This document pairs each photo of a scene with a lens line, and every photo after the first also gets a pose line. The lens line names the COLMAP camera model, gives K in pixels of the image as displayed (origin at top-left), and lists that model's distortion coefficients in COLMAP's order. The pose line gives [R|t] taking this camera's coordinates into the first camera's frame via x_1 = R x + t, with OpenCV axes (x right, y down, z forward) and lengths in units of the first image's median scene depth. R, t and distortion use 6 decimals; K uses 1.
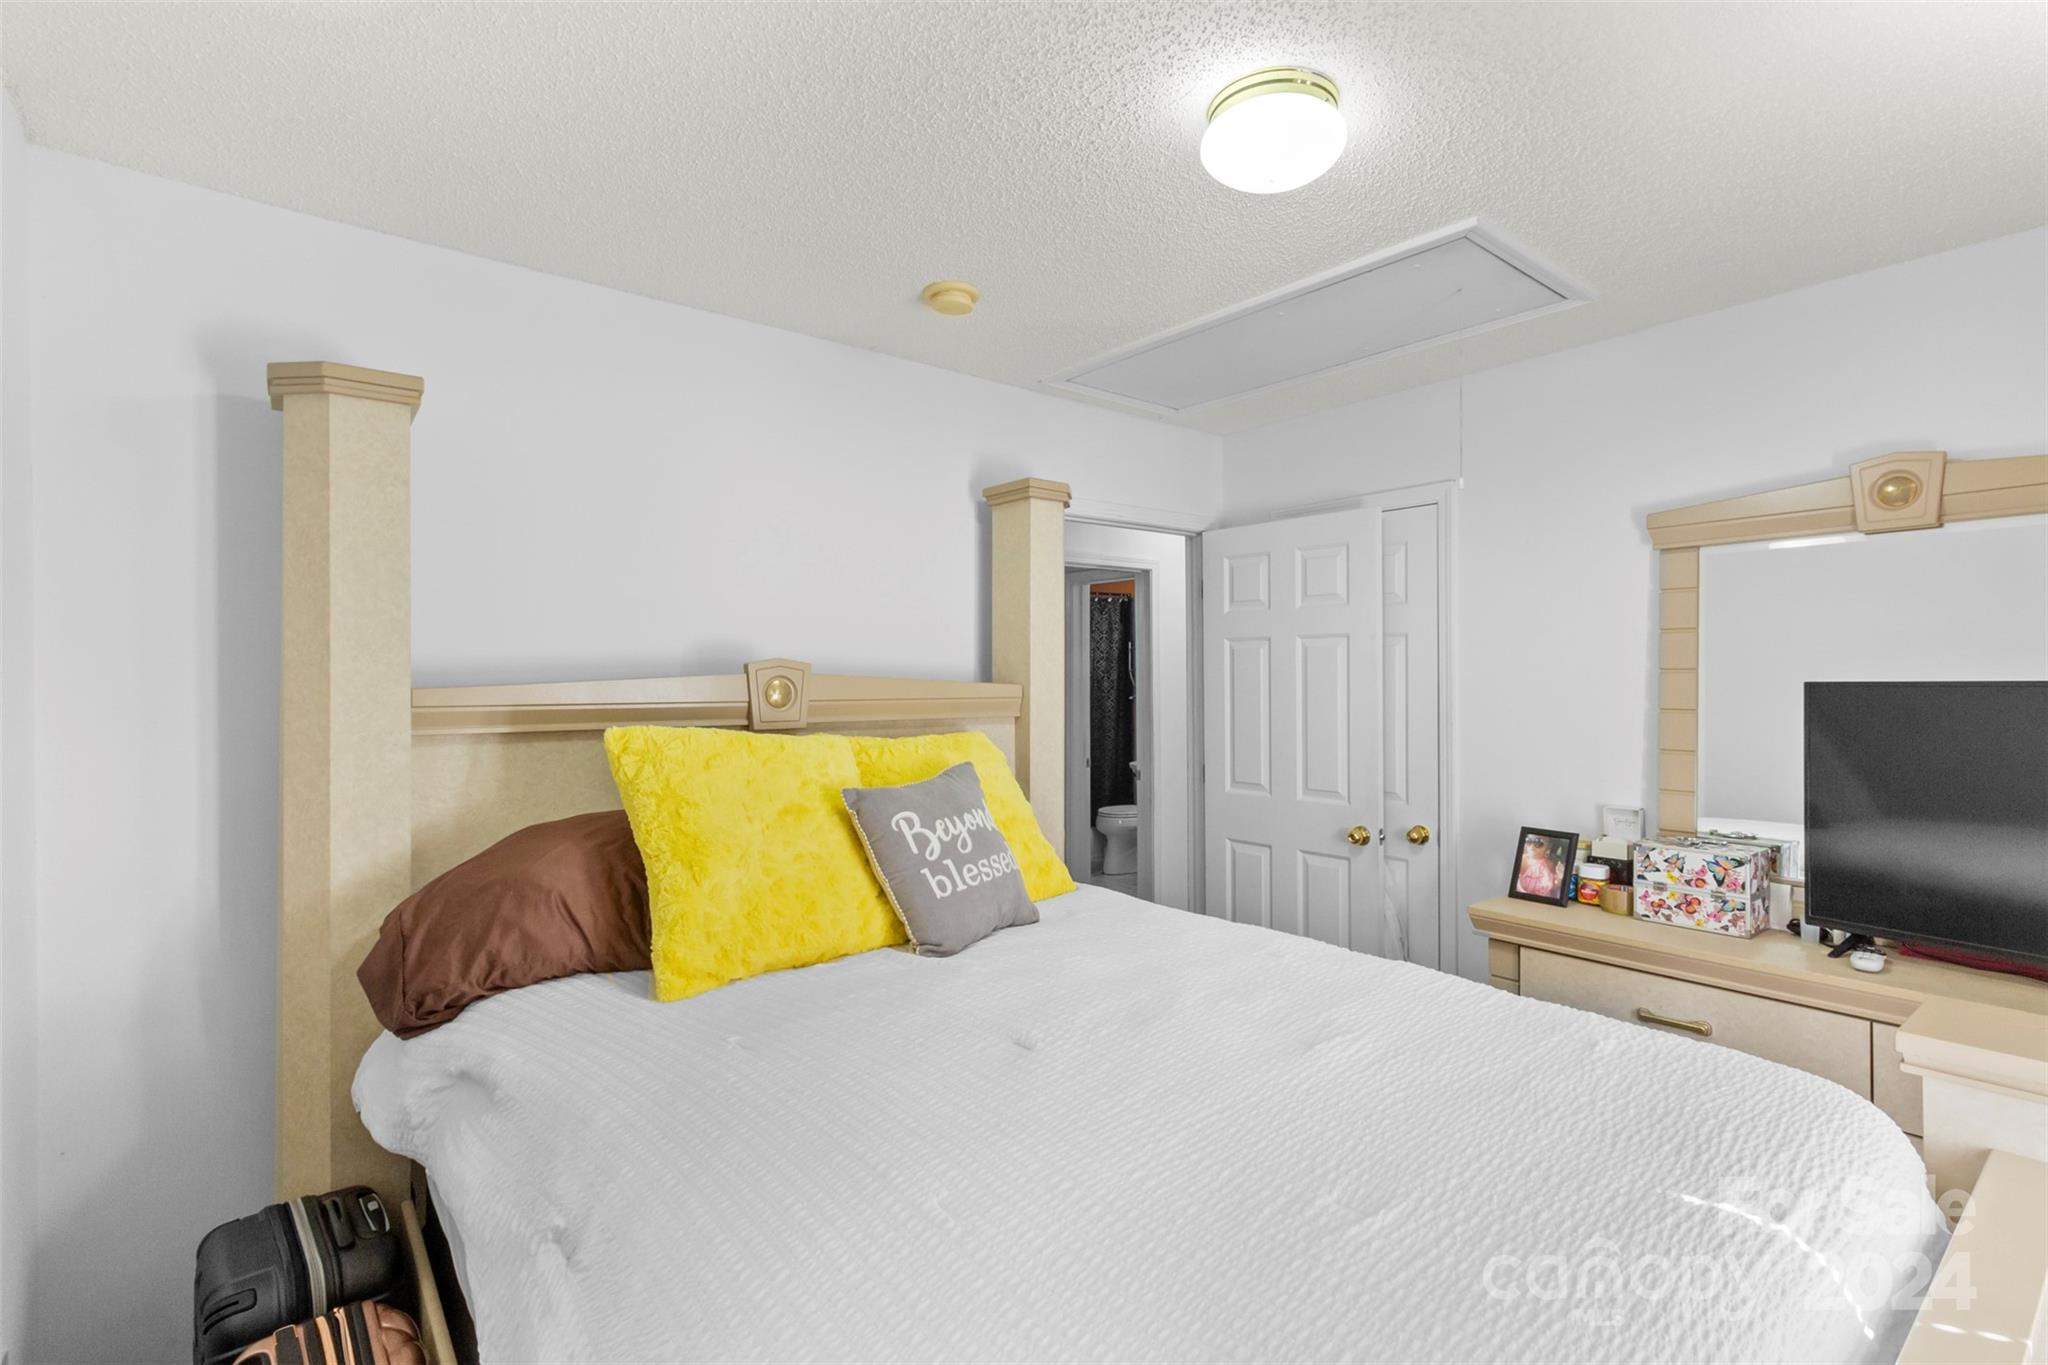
lens RADIAL K [[966.4, 0, 1024.4], [0, 966.4, 690.2], [0, 0, 1]] dist [0.002812, 0.000568]
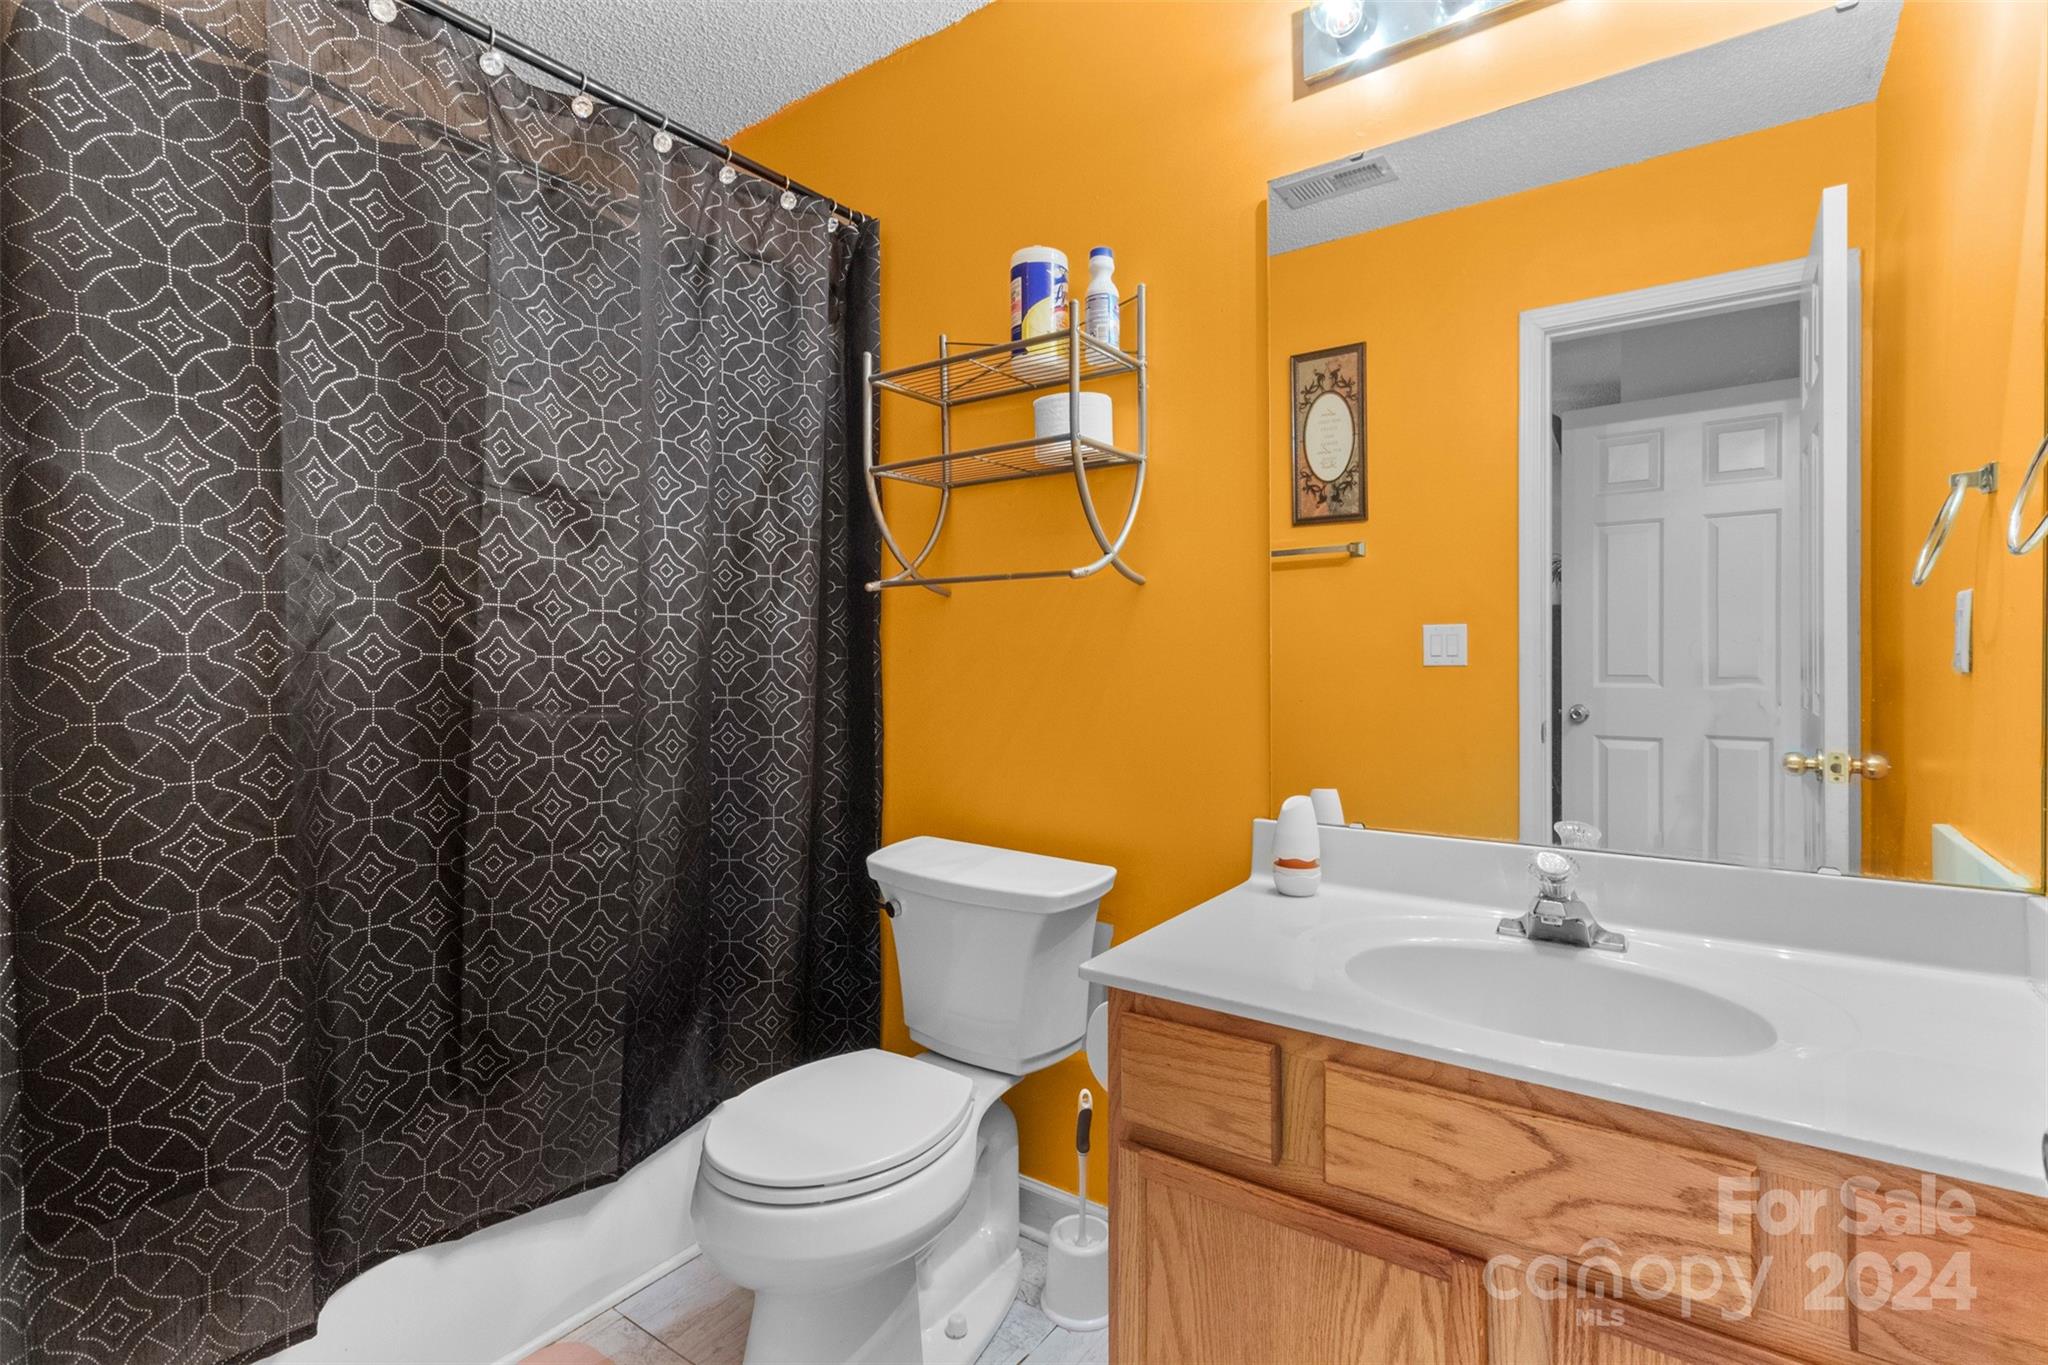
lens RADIAL K [[966.4, 0, 1029.0], [0, 966.4, 668.5], [0, 0, 1]] dist [0.002812, 0.000568]
pose [[0.948294, 0.001002, 0.317392, 0.069238], [-0.004007, 0.999953, 0.008816, 0.021445], [-0.317368, -0.009632, 0.948254, 0.752339]]
